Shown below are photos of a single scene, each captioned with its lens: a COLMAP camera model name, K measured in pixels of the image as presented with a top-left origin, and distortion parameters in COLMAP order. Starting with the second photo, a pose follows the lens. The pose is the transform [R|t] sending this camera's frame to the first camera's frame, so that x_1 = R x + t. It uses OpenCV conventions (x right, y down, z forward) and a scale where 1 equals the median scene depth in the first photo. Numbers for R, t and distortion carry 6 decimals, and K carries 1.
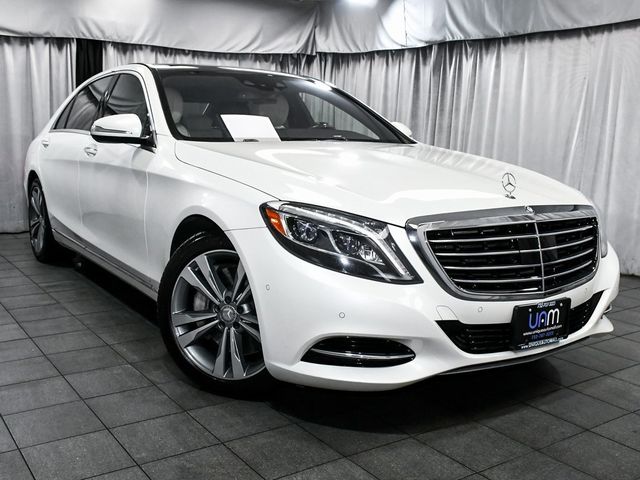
lens RADIAL K [[556.1, 0, 320.0], [0, 556.1, 240.0], [0, 0, 1]] dist [-0.049279, 0.012824]
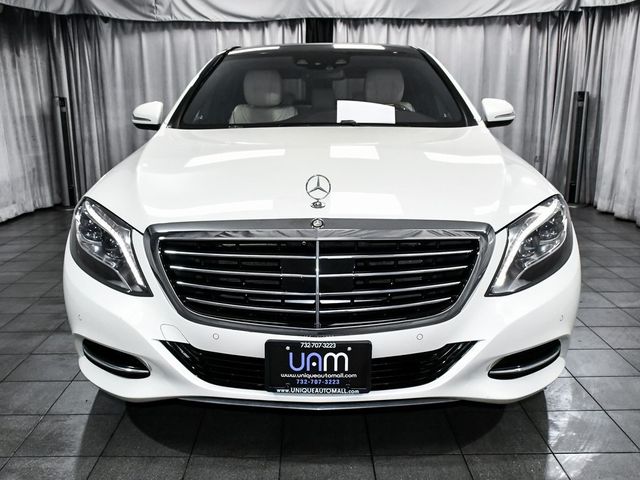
lens RADIAL K [[565.0, 0, 319.5], [0, 565.0, 272.3], [0, 0, 1]] dist [-0.027923, -0.006690]
pose [[0.869603, 0.113416, -0.480549, 0.153066], [-0.065972, 0.991224, 0.114558, -0.015462], [0.489324, -0.067917, 0.869454, 0.058633]]
